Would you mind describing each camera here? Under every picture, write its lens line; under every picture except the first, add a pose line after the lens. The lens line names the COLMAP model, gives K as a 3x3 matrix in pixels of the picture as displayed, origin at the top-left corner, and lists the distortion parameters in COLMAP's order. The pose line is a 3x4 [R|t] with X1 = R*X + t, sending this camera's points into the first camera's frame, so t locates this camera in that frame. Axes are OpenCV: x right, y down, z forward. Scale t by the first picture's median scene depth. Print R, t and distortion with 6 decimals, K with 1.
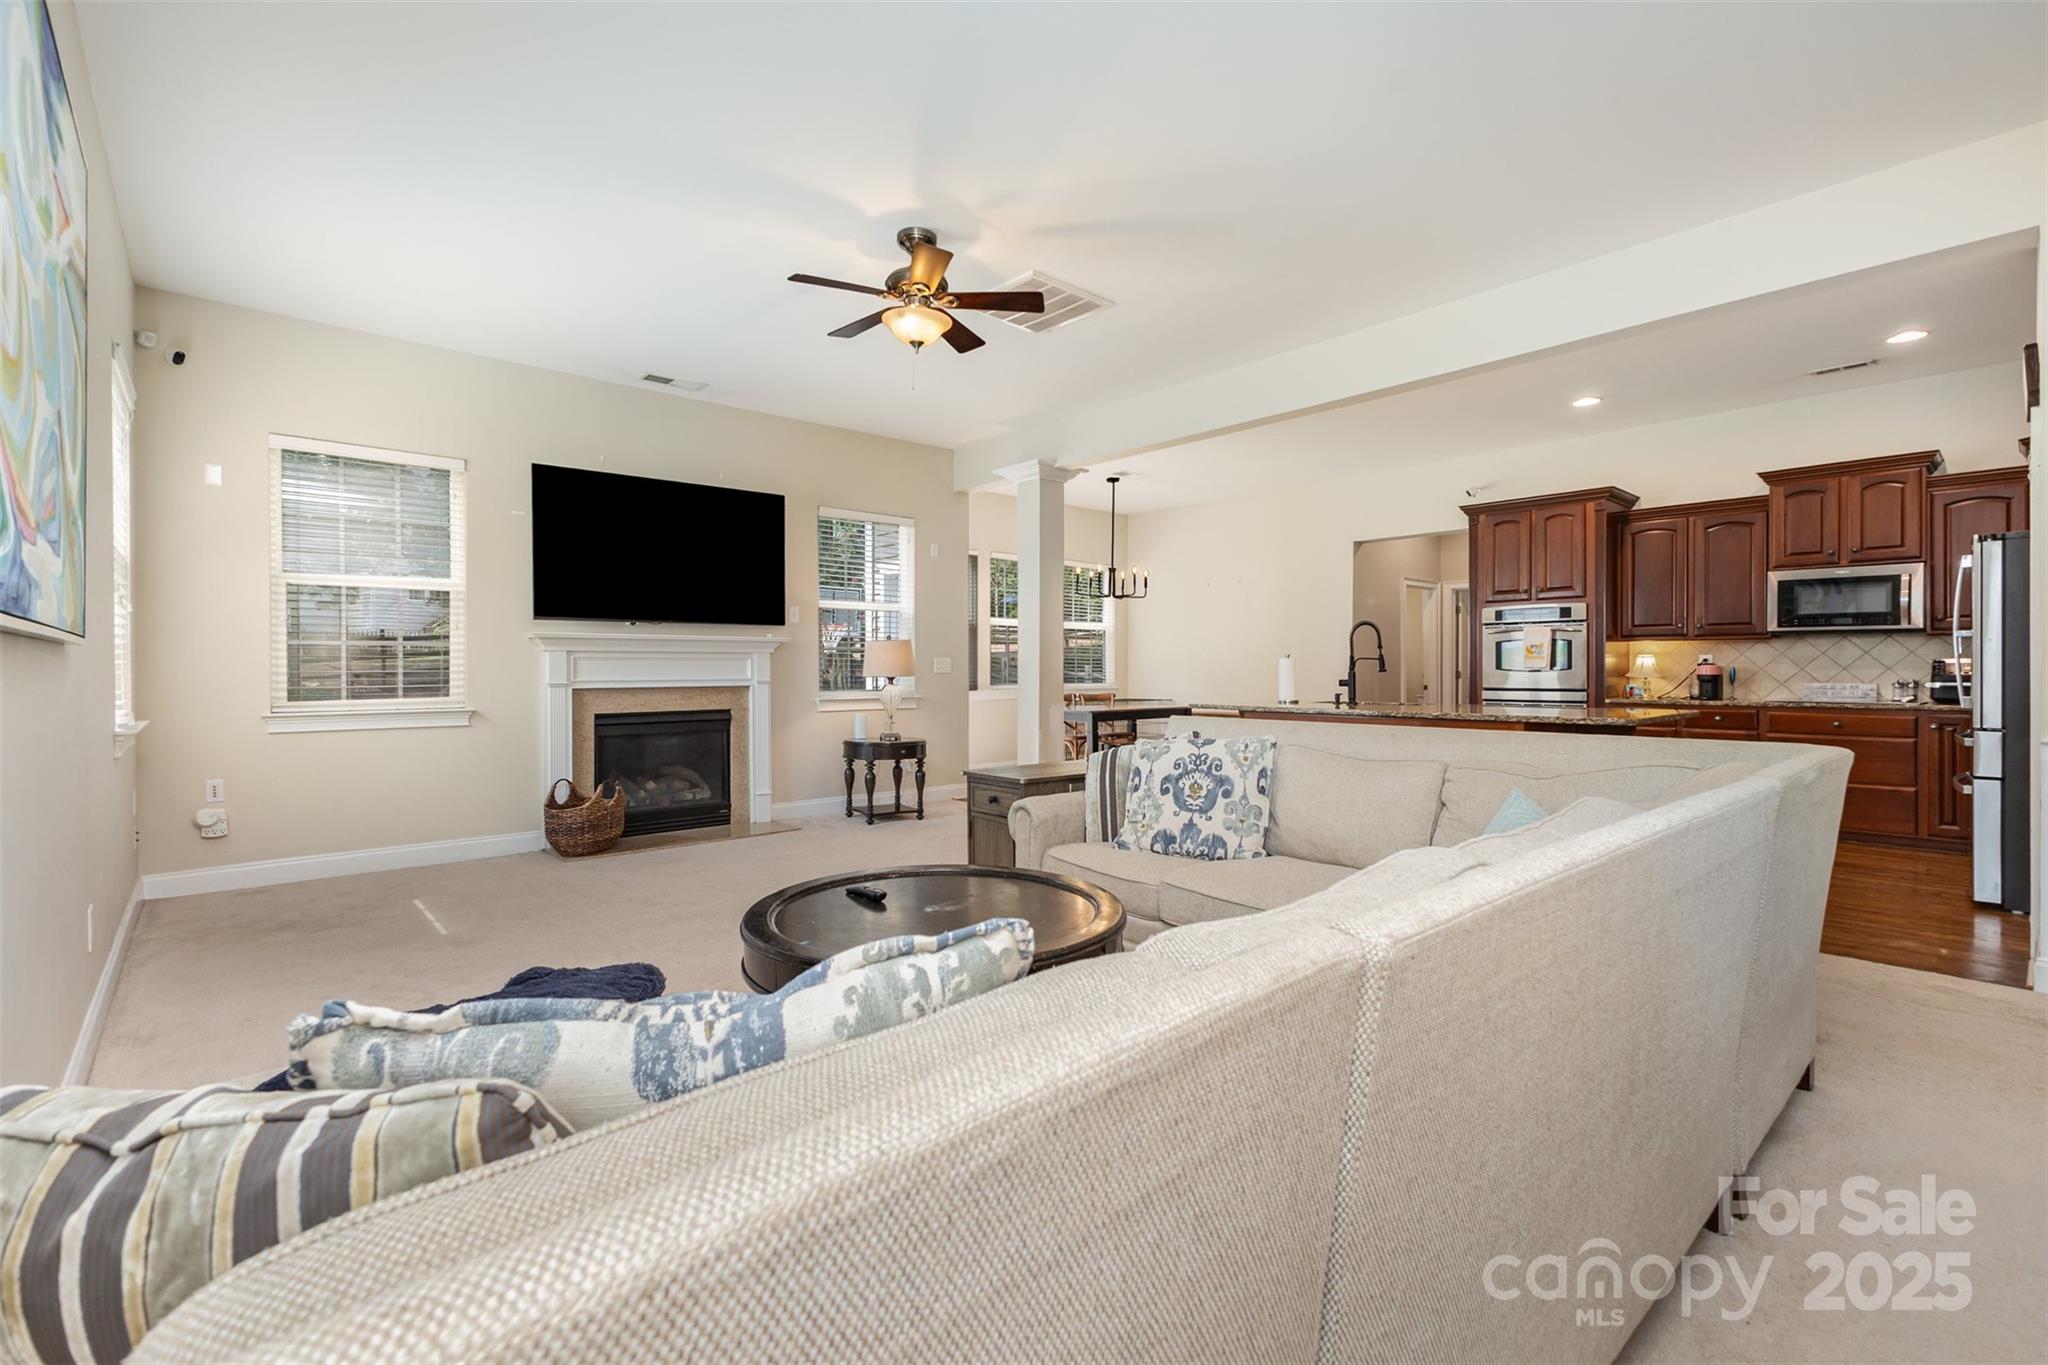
lens RADIAL K [[901.3, 0, 1021.8], [0, 901.3, 669.9], [0, 0, 1]] dist [0.017966, -0.005484]
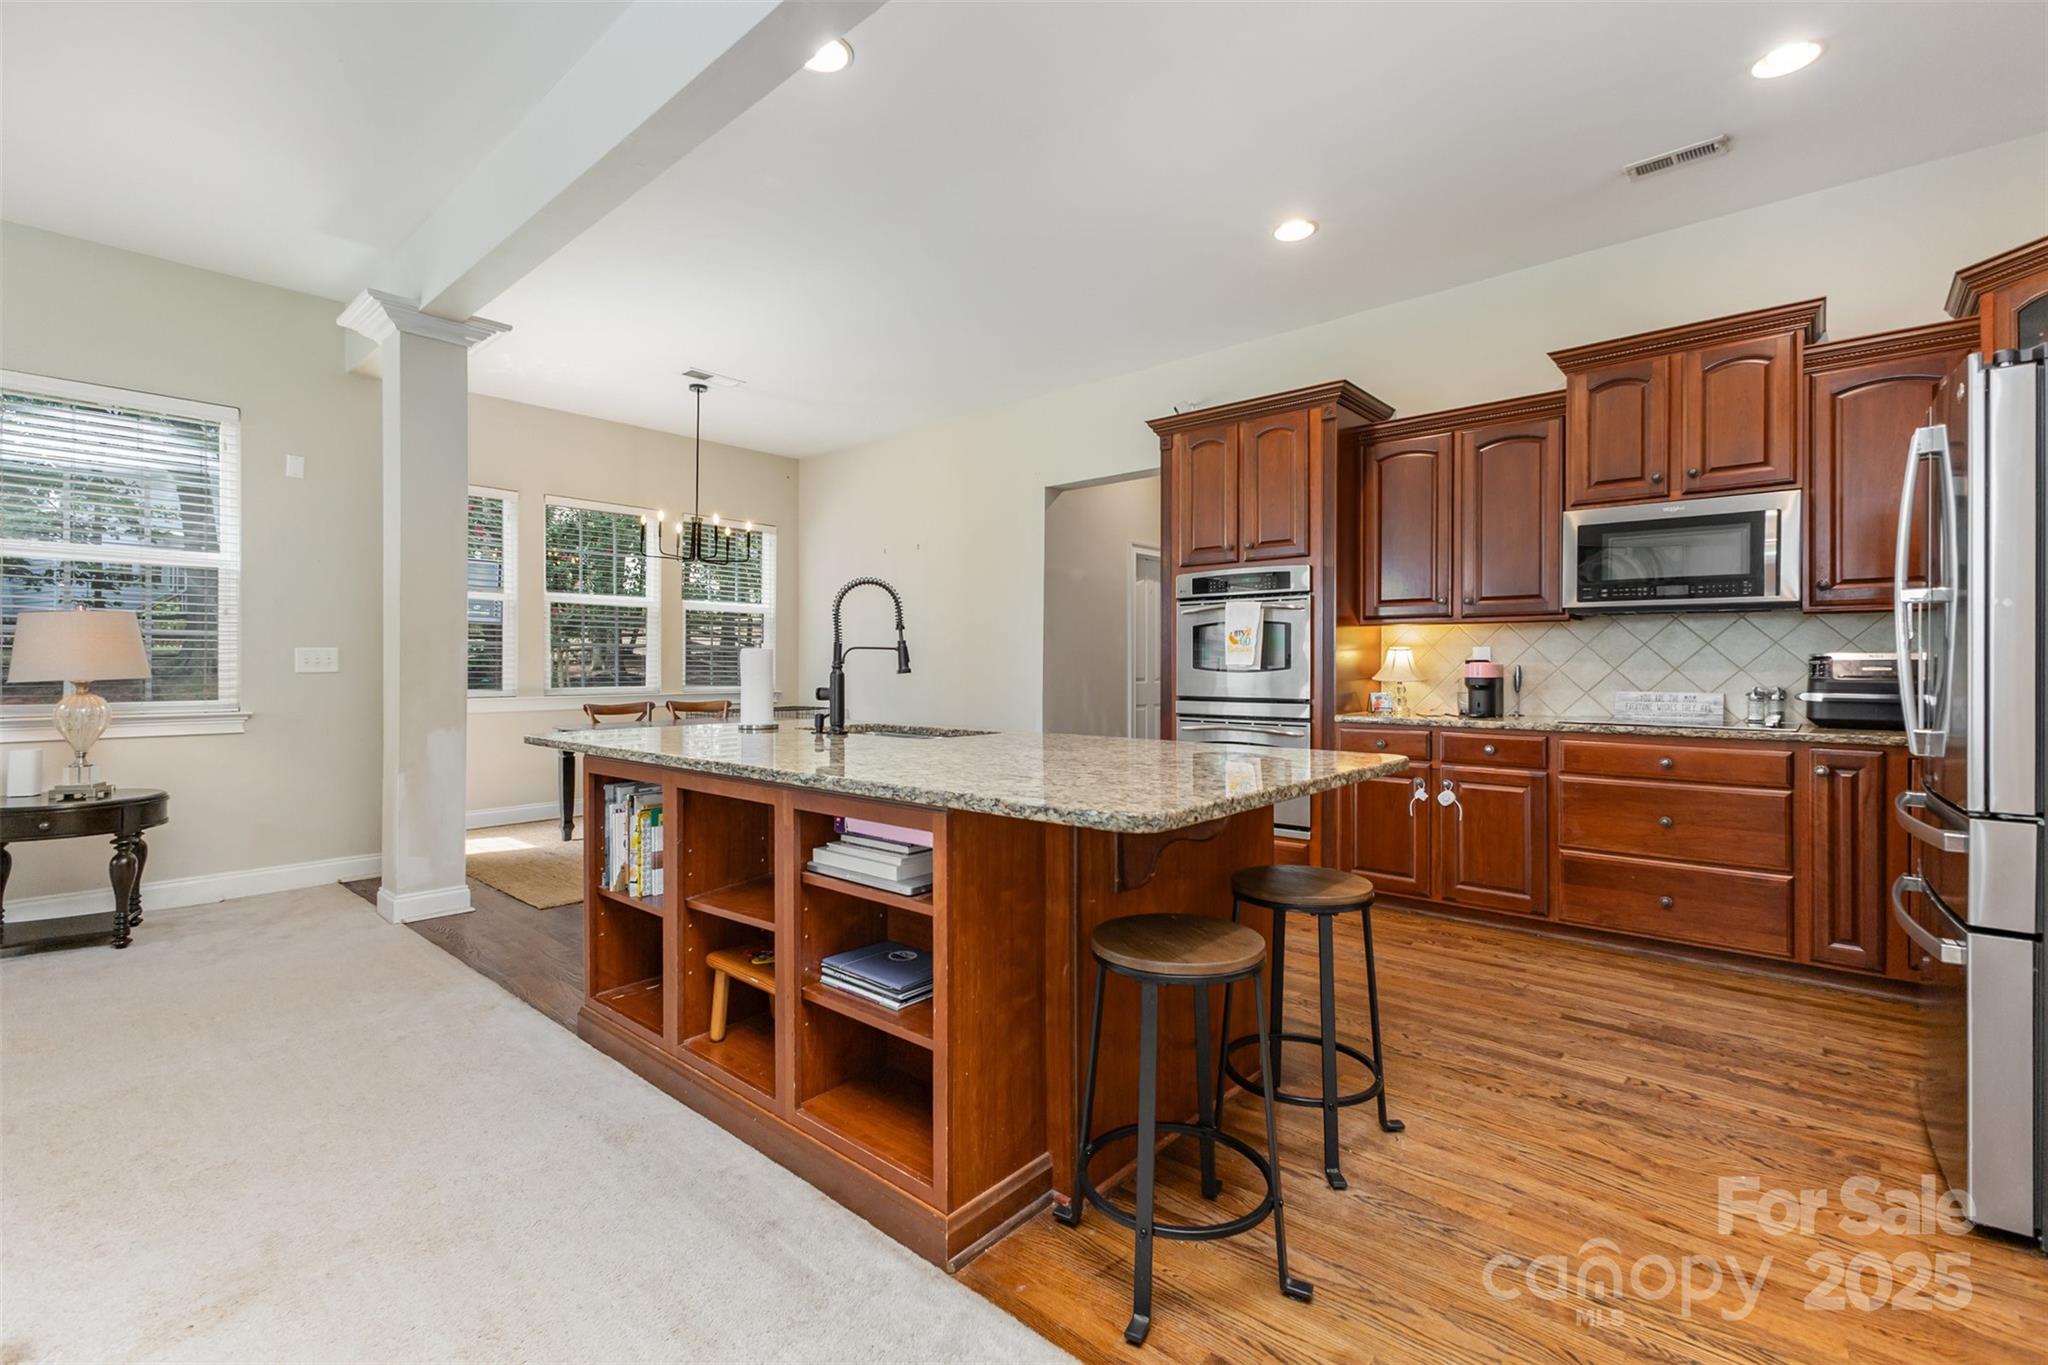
lens RADIAL K [[901.3, 0, 1022.1], [0, 901.3, 666.1], [0, 0, 1]] dist [0.017966, -0.005484]
pose [[0.992717, 0.002759, 0.120440, 0.387626], [-0.002553, 0.999995, -0.001865, -0.001168], [-0.120444, 0.001544, 0.992719, 0.441030]]
